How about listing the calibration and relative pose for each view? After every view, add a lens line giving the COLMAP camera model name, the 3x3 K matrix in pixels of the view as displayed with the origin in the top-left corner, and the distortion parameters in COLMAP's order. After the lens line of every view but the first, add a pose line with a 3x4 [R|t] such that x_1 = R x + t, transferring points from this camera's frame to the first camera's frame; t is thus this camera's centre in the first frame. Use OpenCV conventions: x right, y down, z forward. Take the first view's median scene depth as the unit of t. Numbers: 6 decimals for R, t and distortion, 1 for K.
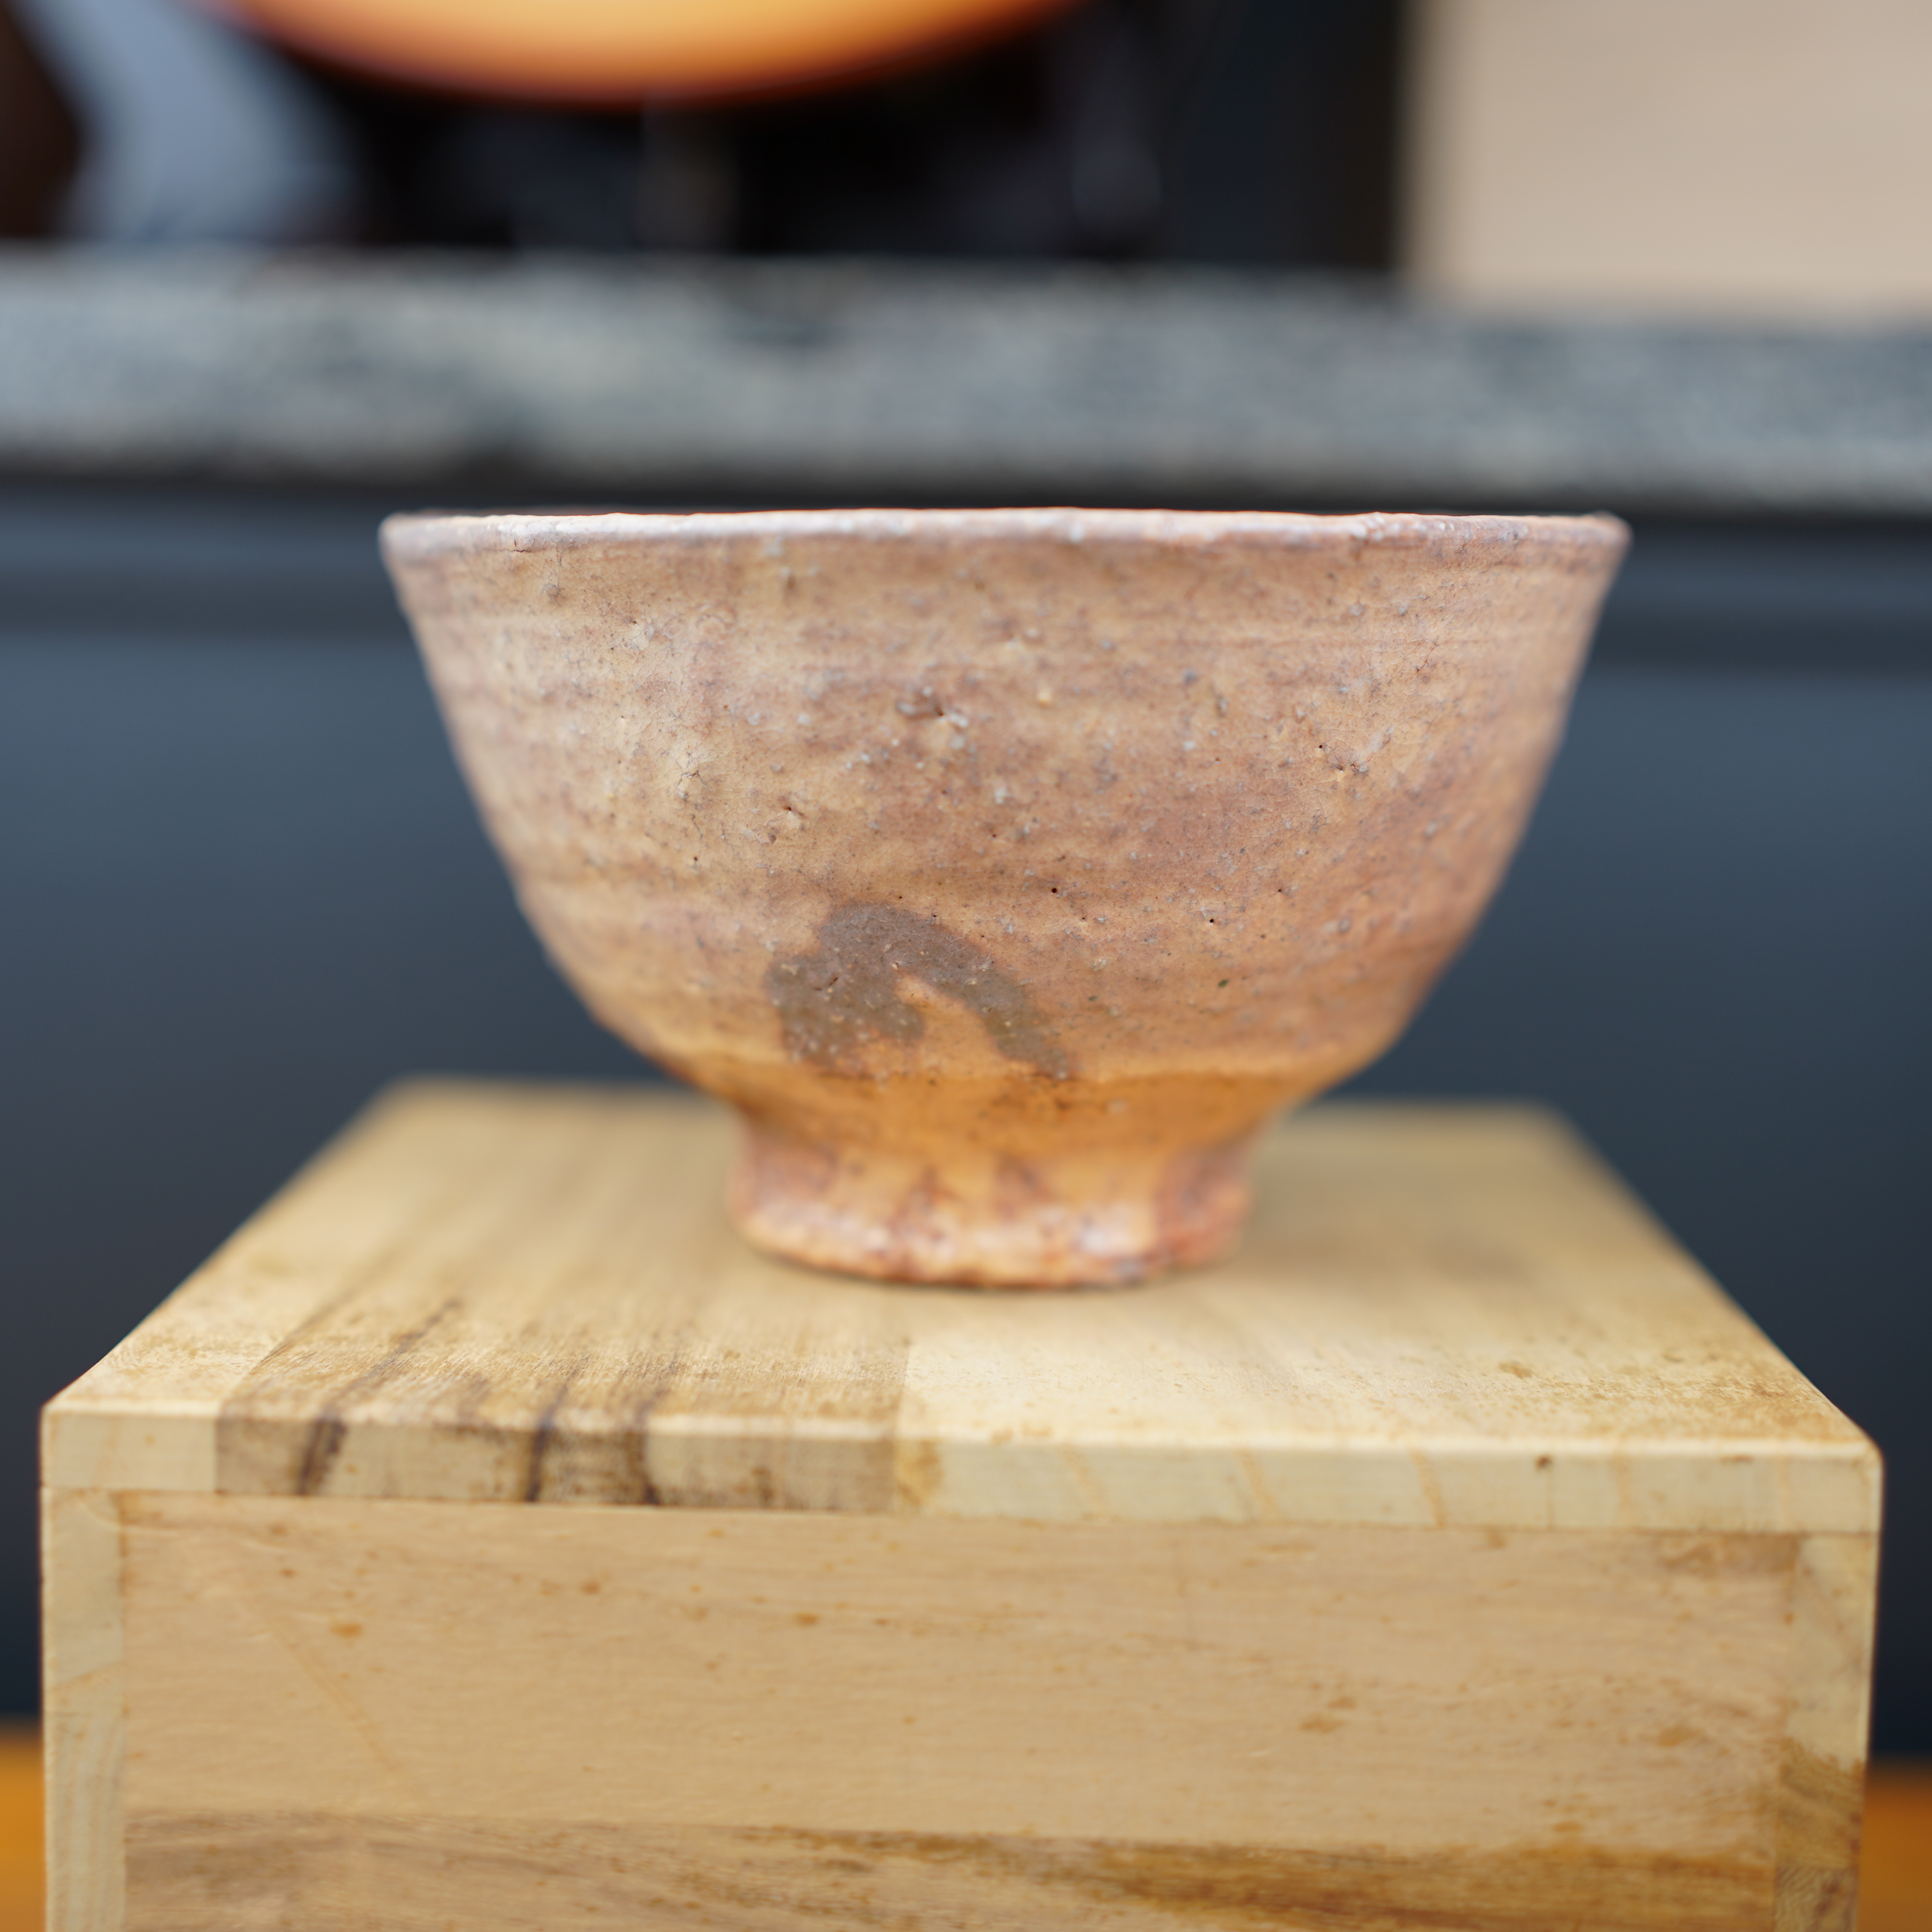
lens RADIAL K [[3008.4, 0, 1003.7], [0, 3008.4, 915.1], [0, 0, 1]] dist [-0.021728, 0.000000]
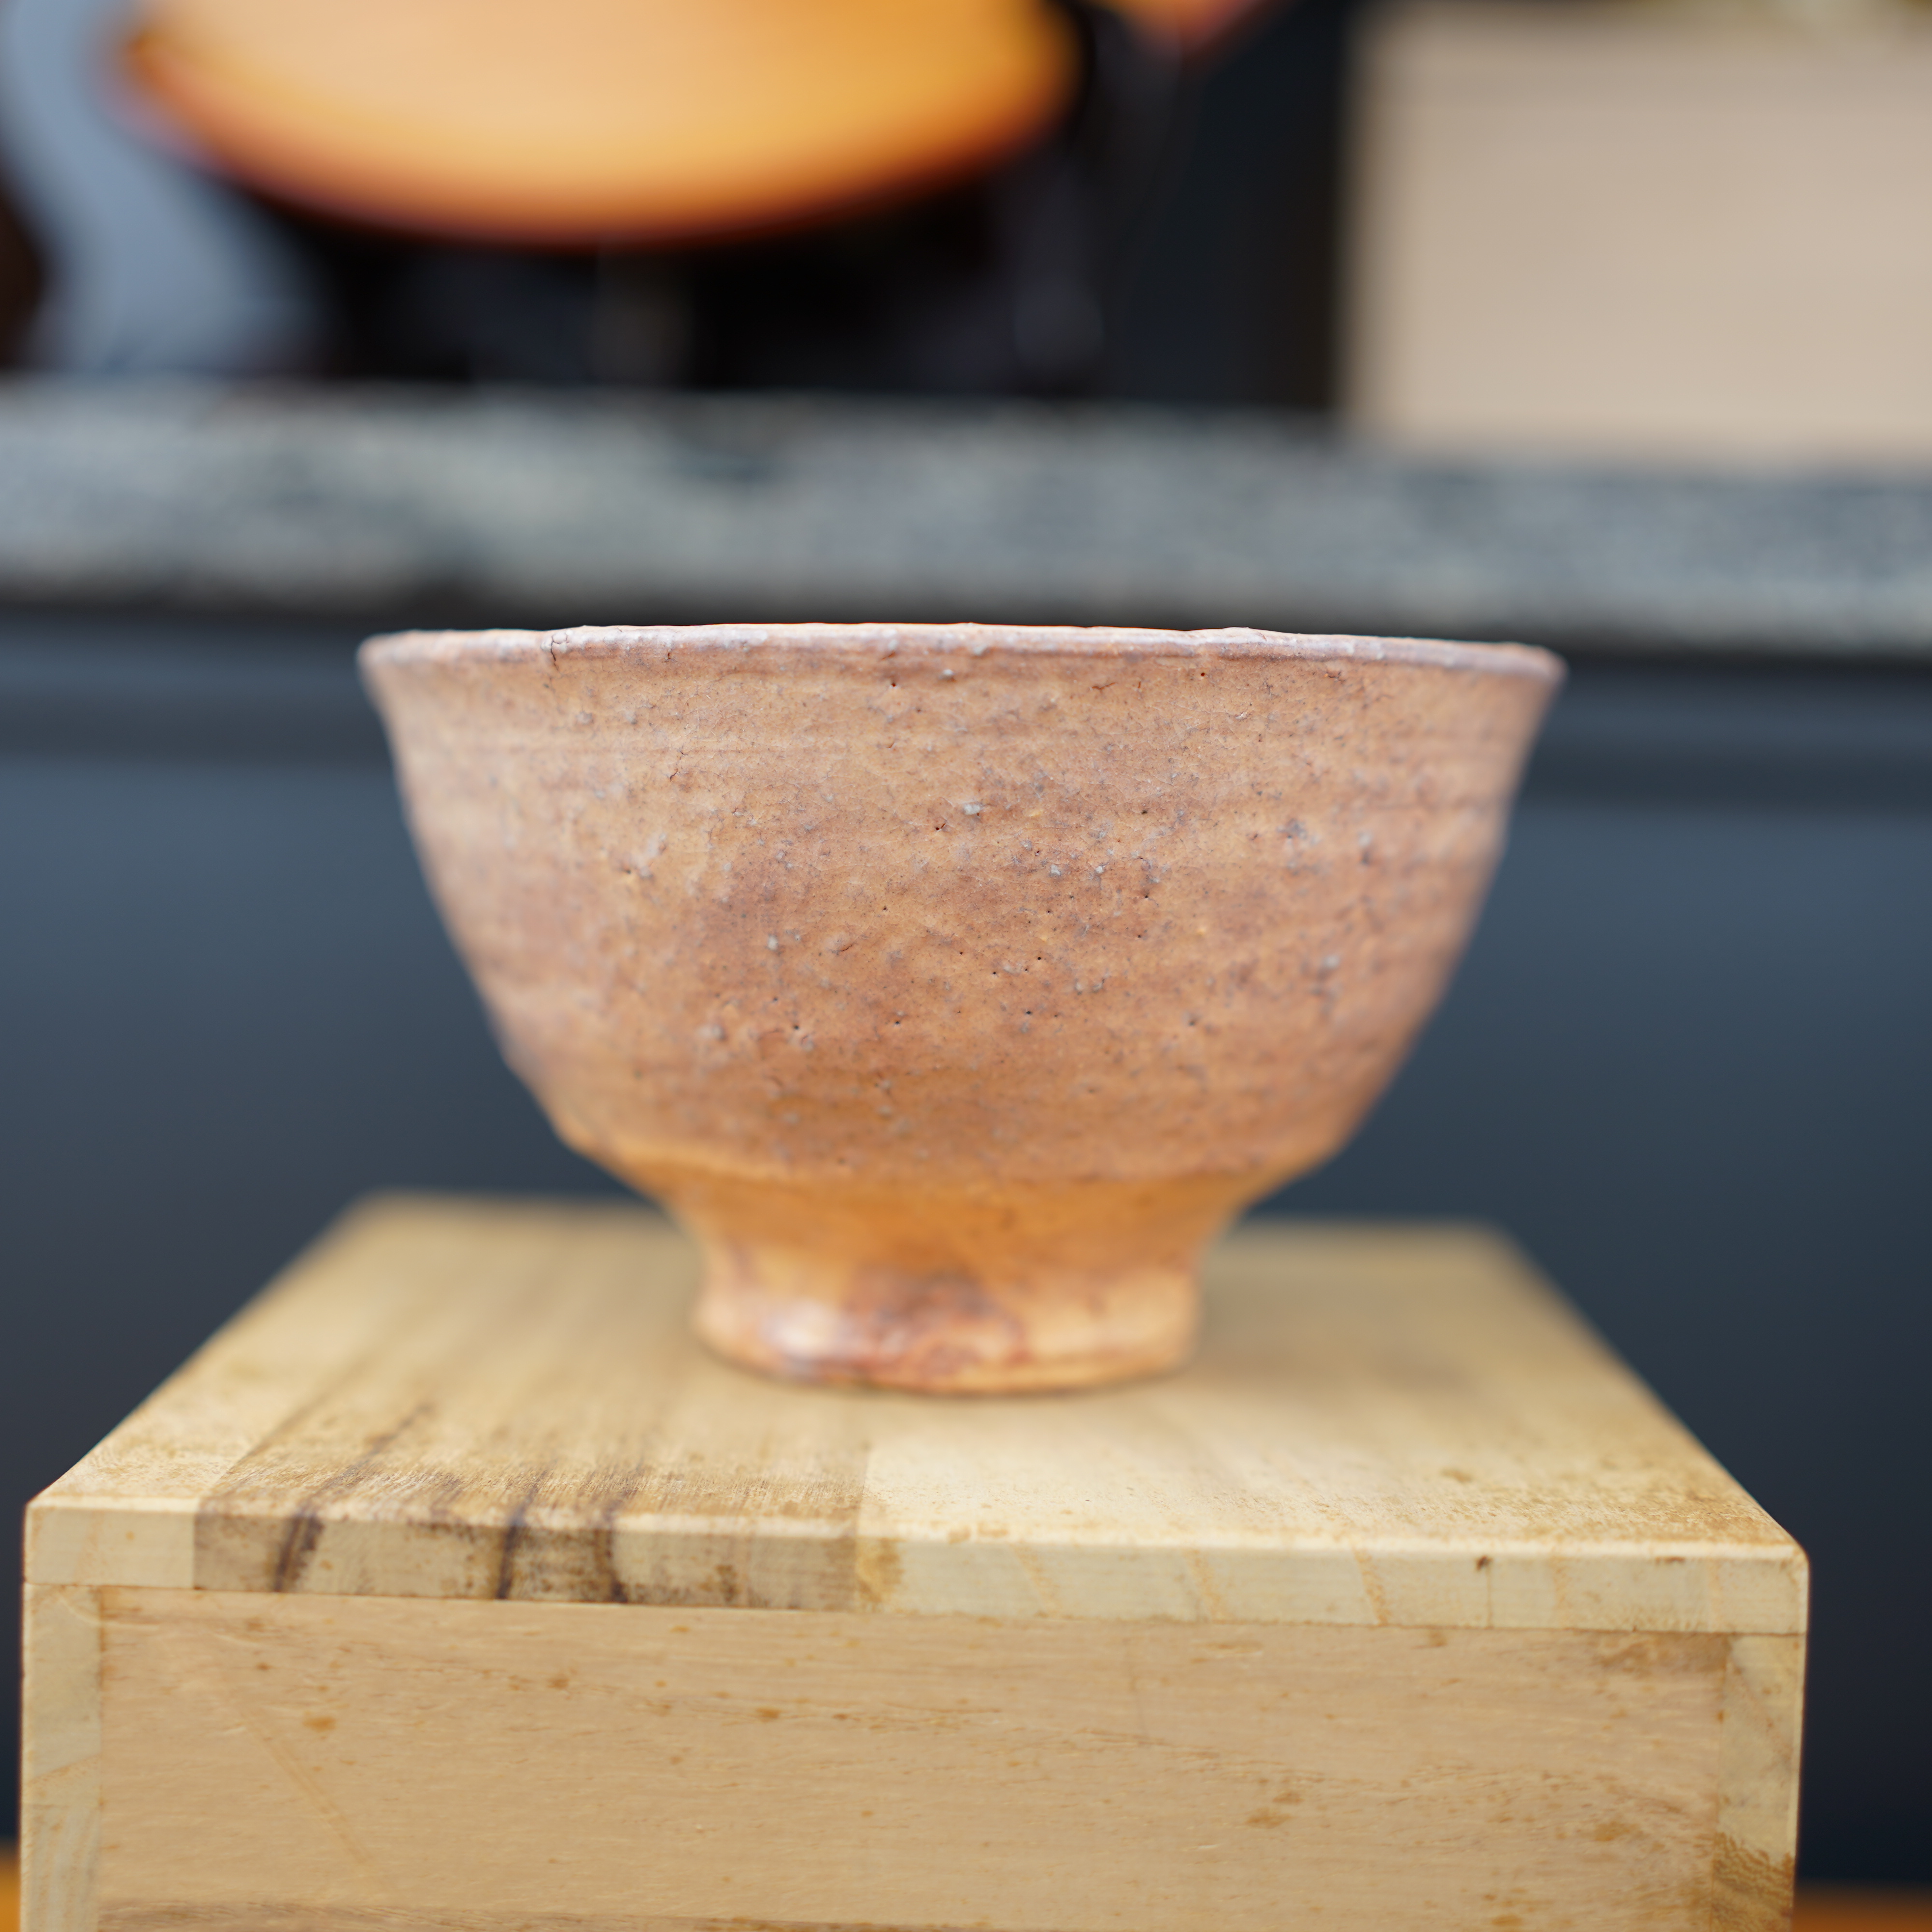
lens RADIAL K [[3008.4, 0, 988.6], [0, 3008.4, 932.1], [0, 0, 1]] dist [-0.021728, 0.000000]
pose [[0.999895, 0.006312, 0.013065, -0.005308], [-0.005799, 0.999223, -0.038986, 0.006436], [-0.013301, 0.038906, 0.999154, -0.038412]]
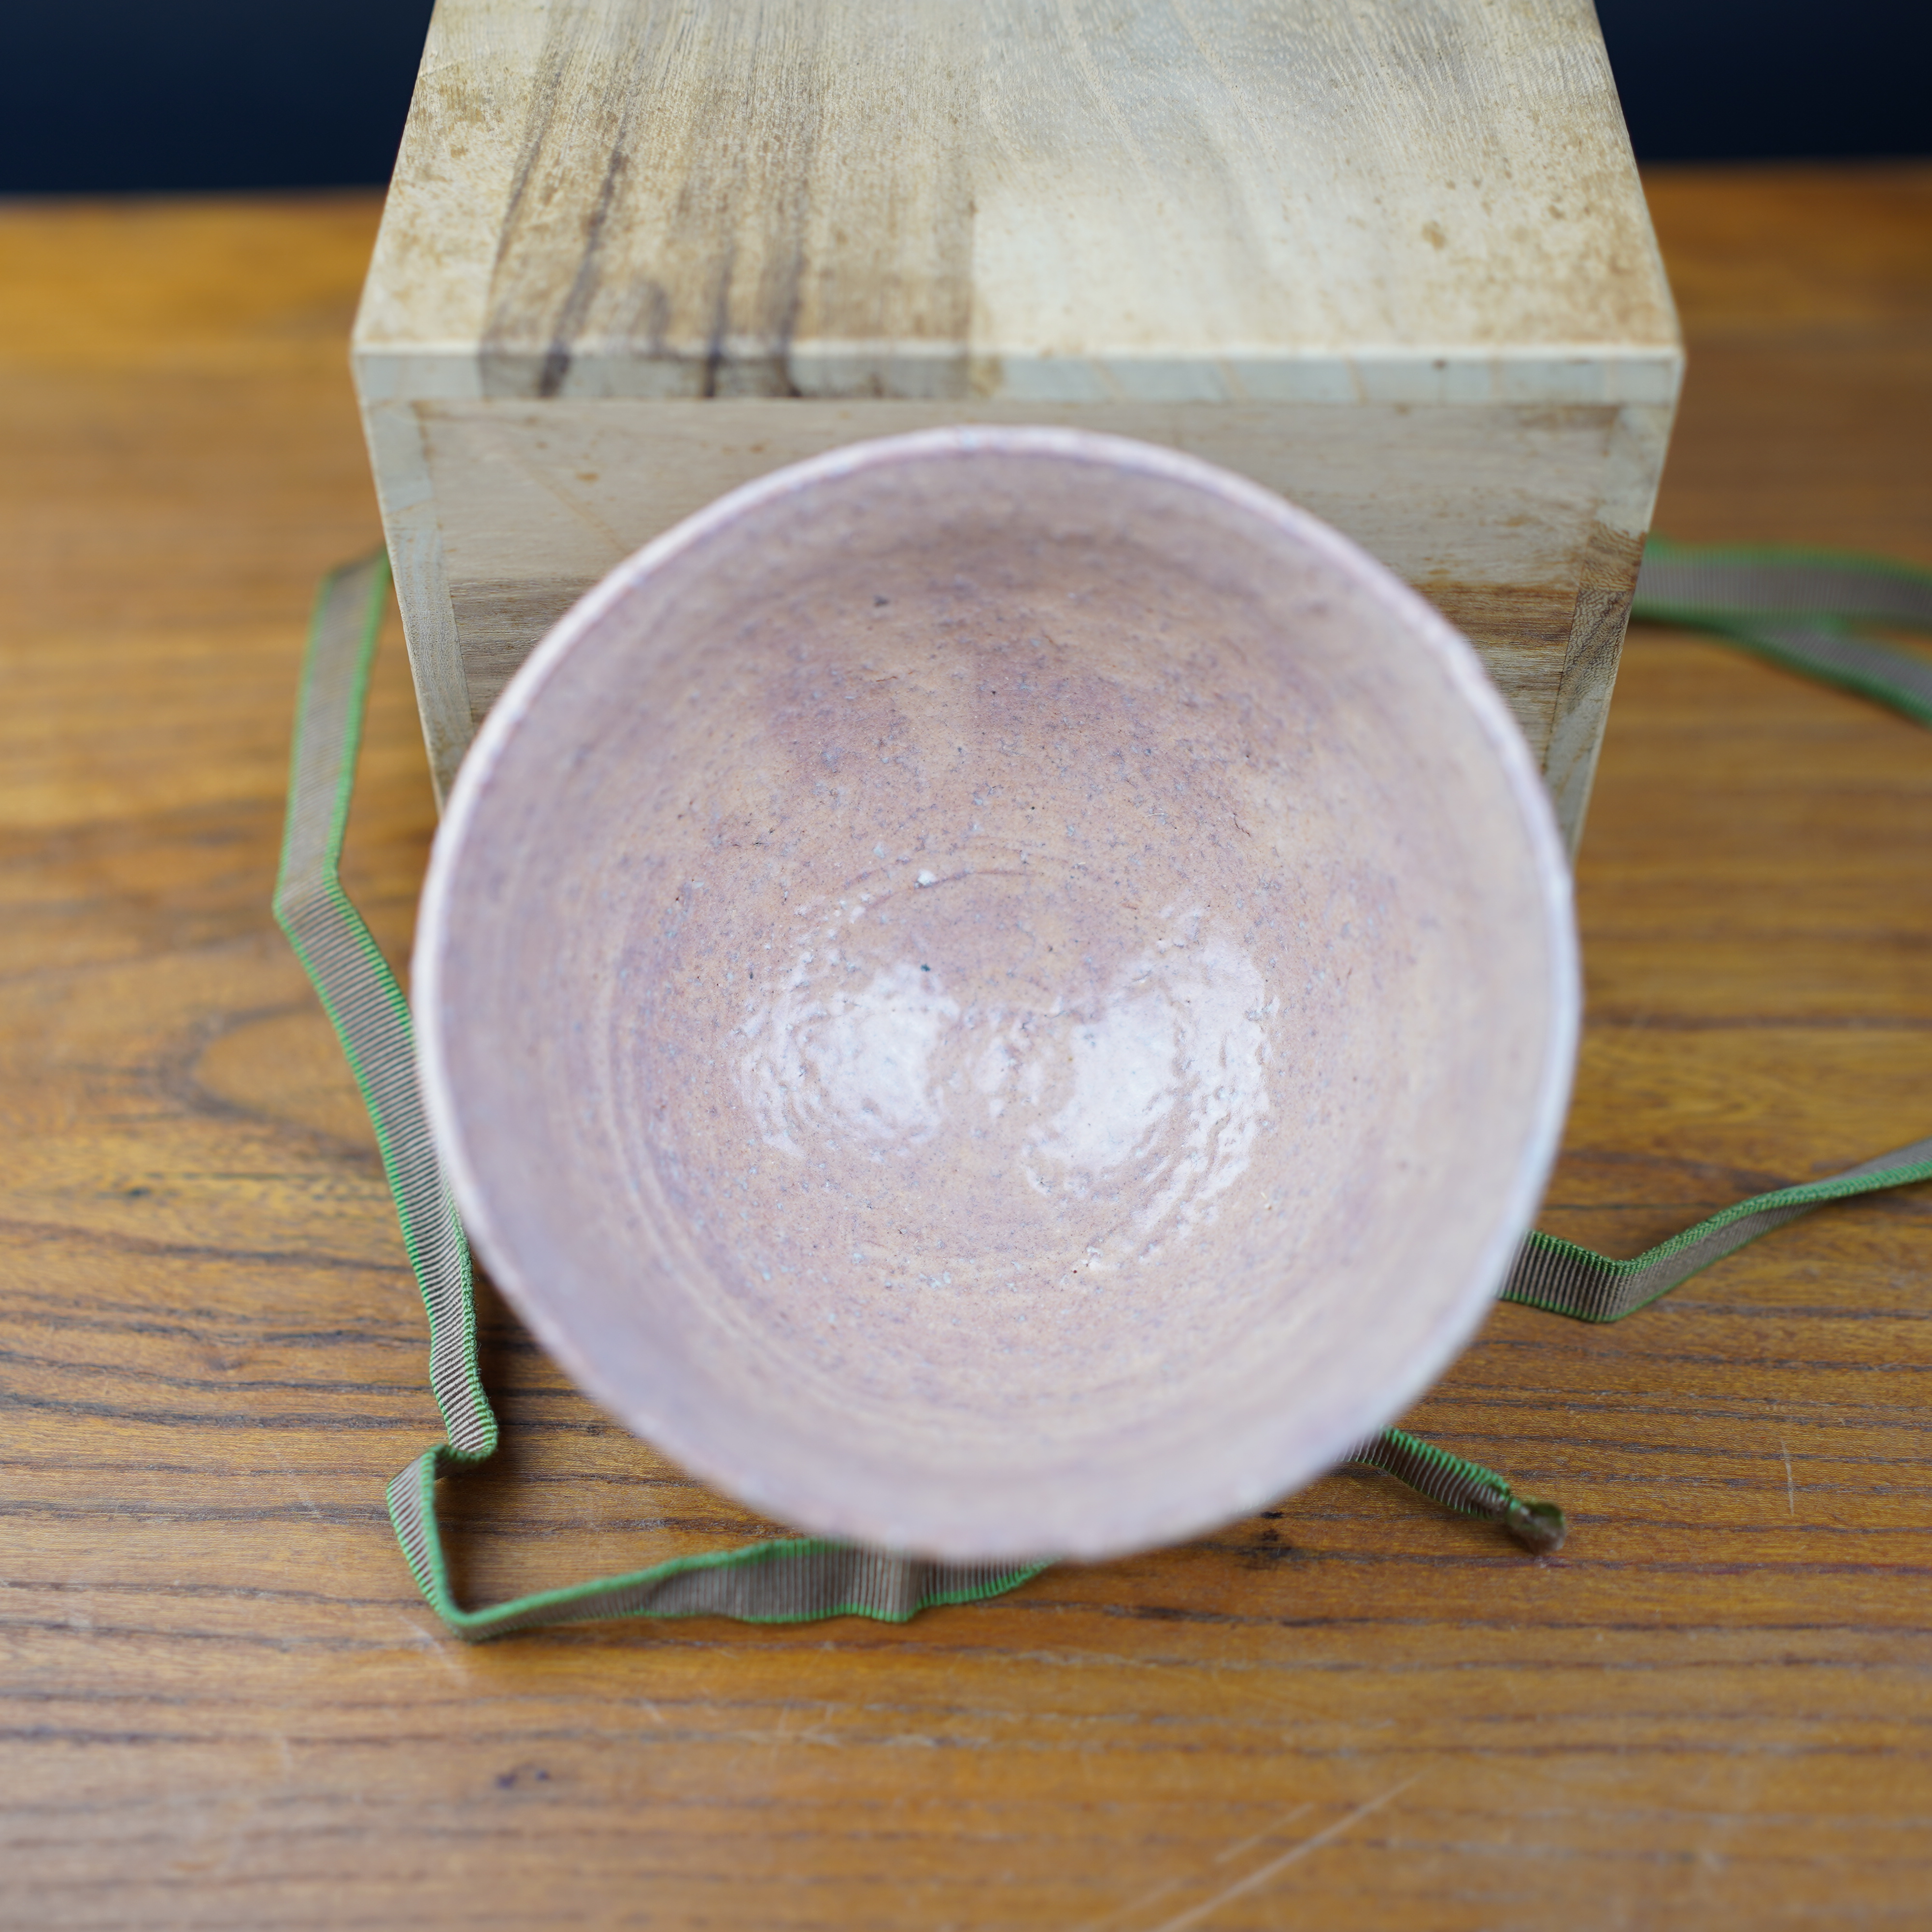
lens RADIAL K [[3008.4, 0, 978.4], [0, 3008.4, 982.5], [0, 0, 1]] dist [-0.021728, 0.000000]
pose [[0.999718, -0.015225, -0.018202, -0.011501], [0.023550, 0.730738, 0.682252, -0.550387], [0.002914, -0.682488, 0.730891, -0.202029]]
